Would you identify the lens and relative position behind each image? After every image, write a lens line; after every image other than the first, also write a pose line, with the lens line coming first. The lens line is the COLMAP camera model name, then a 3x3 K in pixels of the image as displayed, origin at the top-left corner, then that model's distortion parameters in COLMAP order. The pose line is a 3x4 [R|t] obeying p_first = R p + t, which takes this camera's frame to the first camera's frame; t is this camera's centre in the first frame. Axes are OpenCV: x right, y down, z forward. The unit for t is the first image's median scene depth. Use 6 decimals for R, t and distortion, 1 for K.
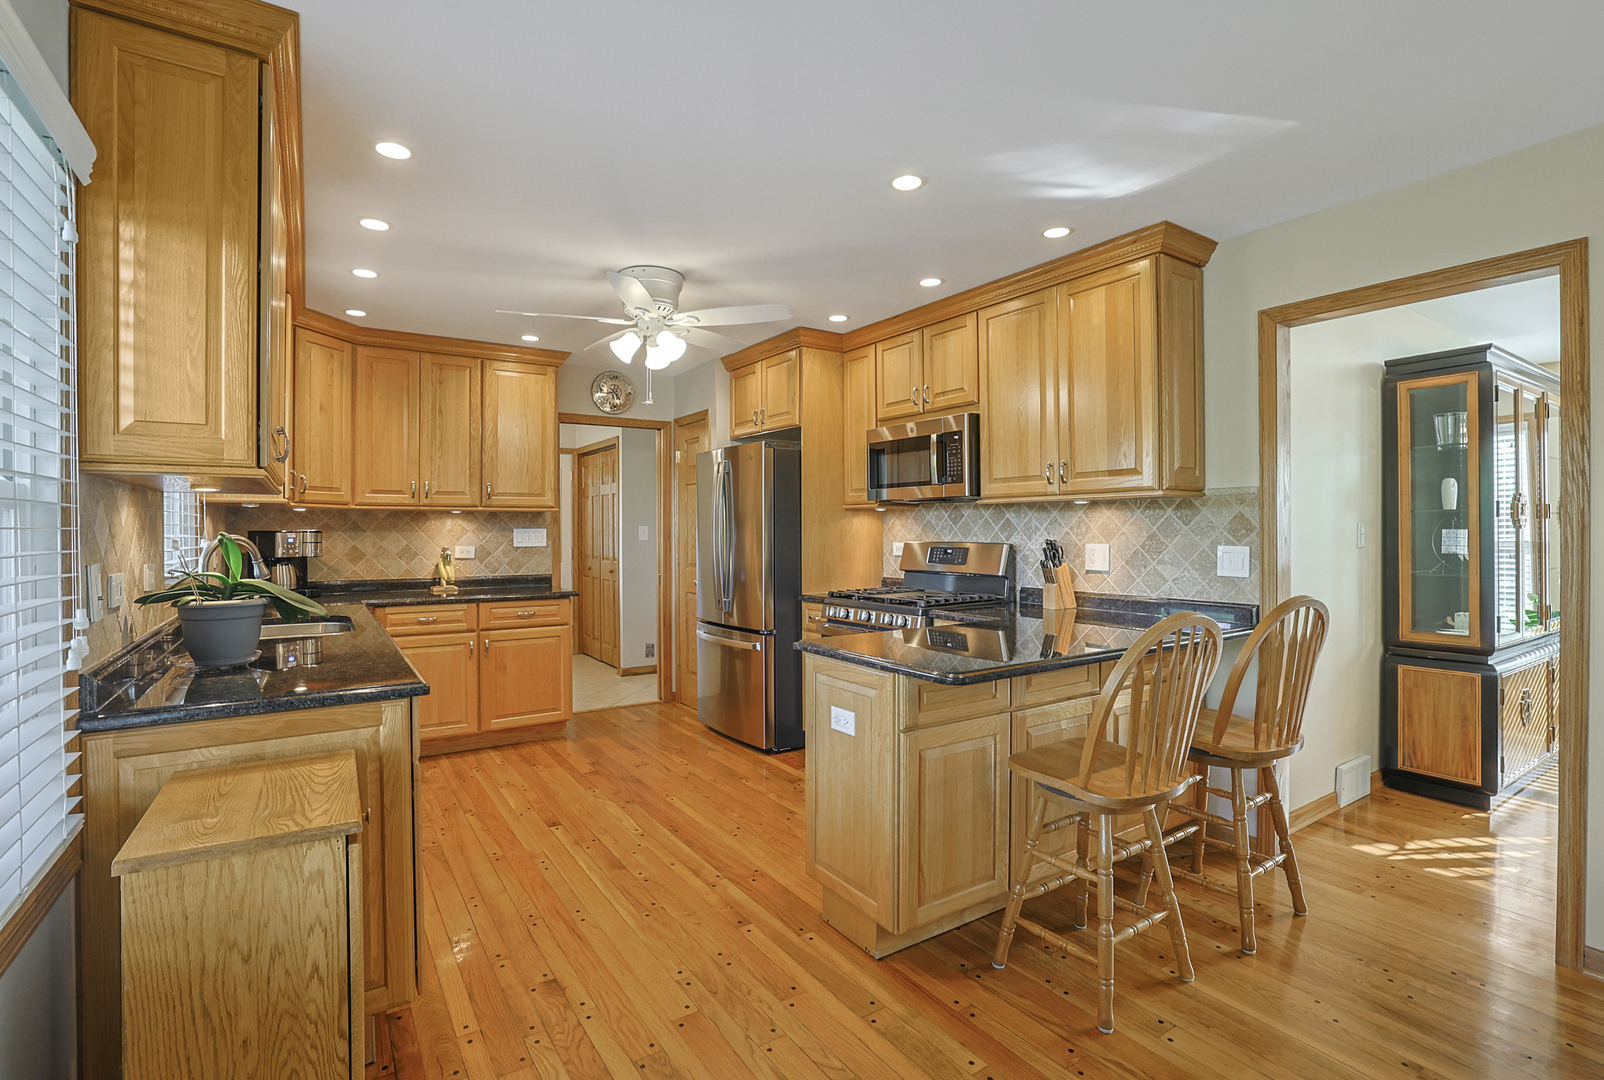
lens RADIAL K [[752.6, 0, 807.0], [0, 752.6, 535.4], [0, 0, 1]] dist [-0.035064, 0.010674]
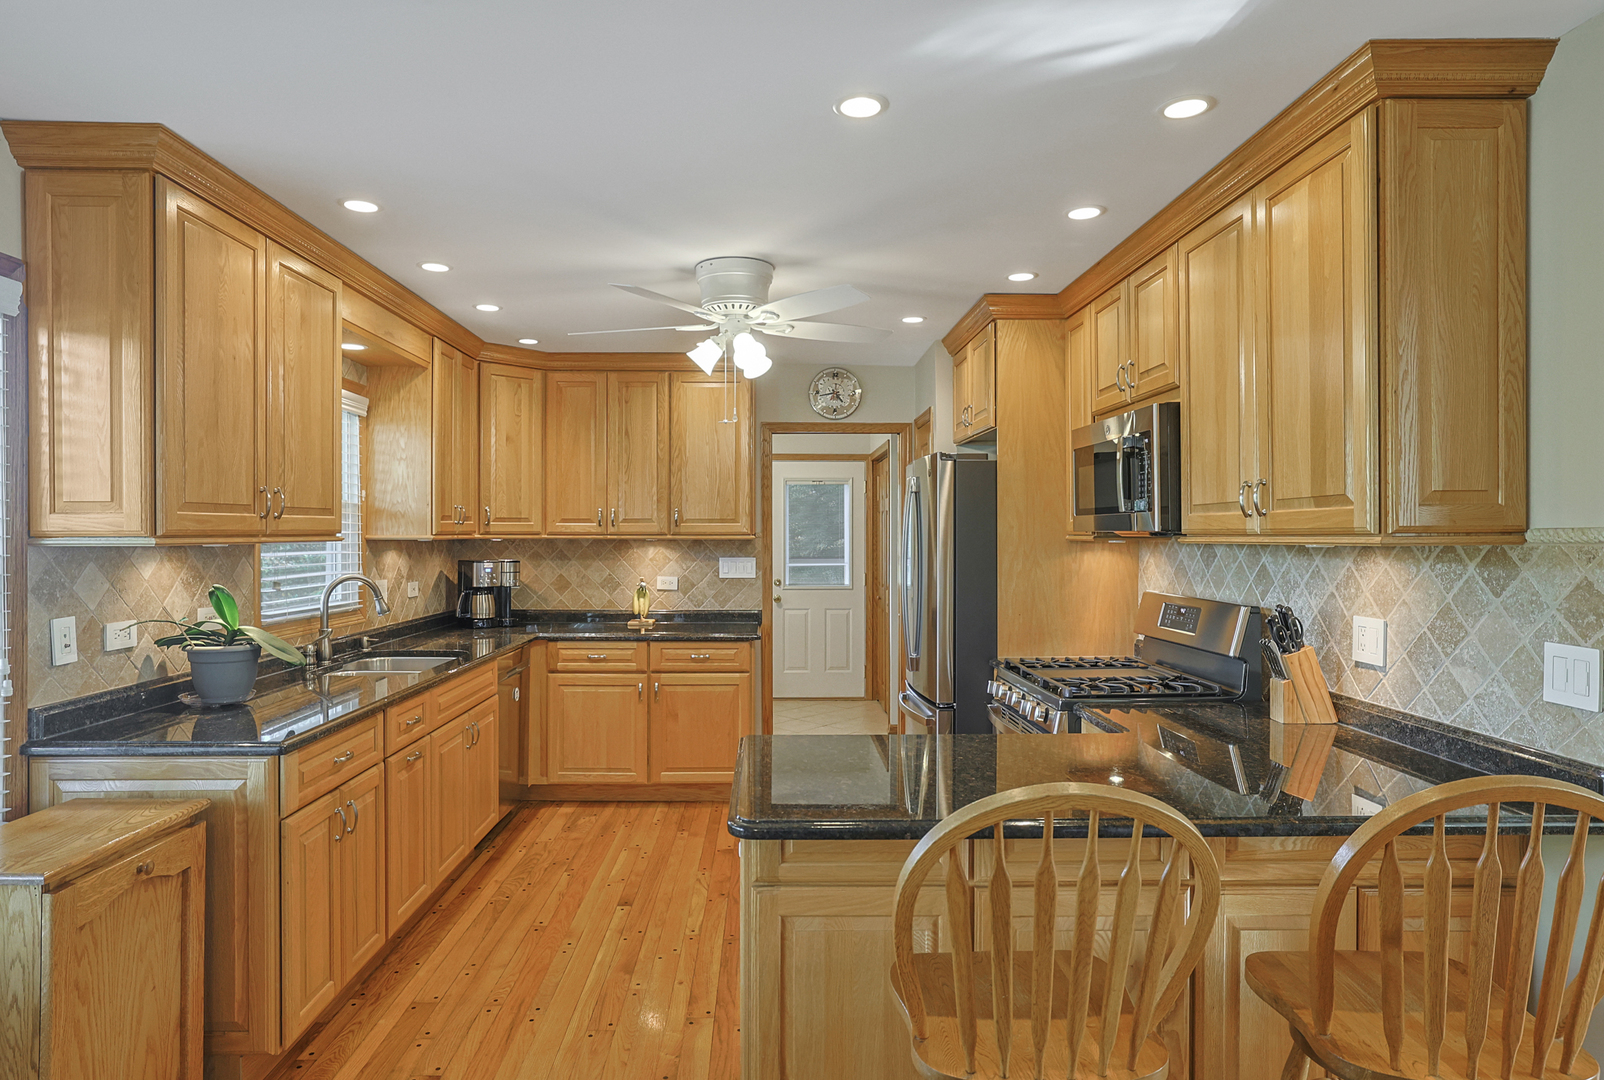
lens RADIAL K [[936.4, 0, 777.2], [0, 936.4, 540.4], [0, 0, 1]] dist [-0.023498, 0.021631]
pose [[0.840840, 0.006454, -0.541246, 0.349040], [-0.007247, 0.999974, 0.000665, -0.040040], [0.541236, 0.003364, 0.840864, 0.137889]]
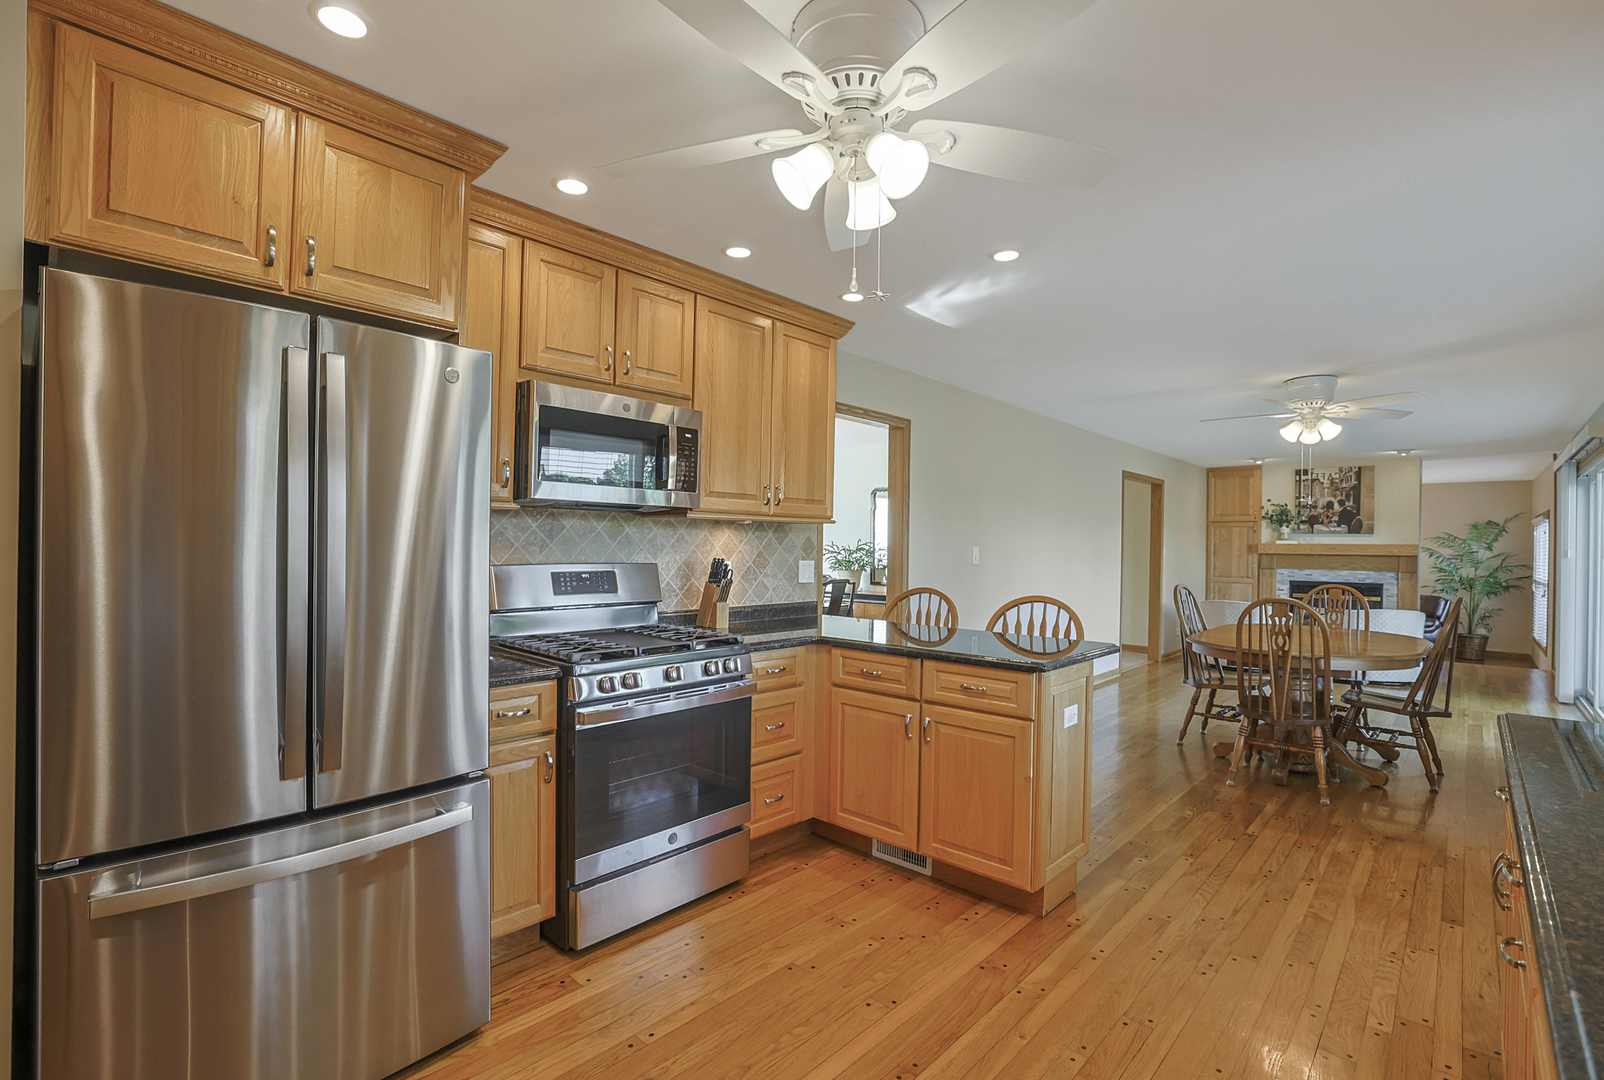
lens RADIAL K [[752.6, 0, 800.6], [0, 752.6, 540.8], [0, 0, 1]] dist [-0.035064, 0.010674]
pose [[-0.235485, 0.005042, 0.971865, -0.596585], [-0.004722, 0.999969, -0.006332, -0.010281], [-0.971867, -0.006081, -0.235454, 1.015418]]
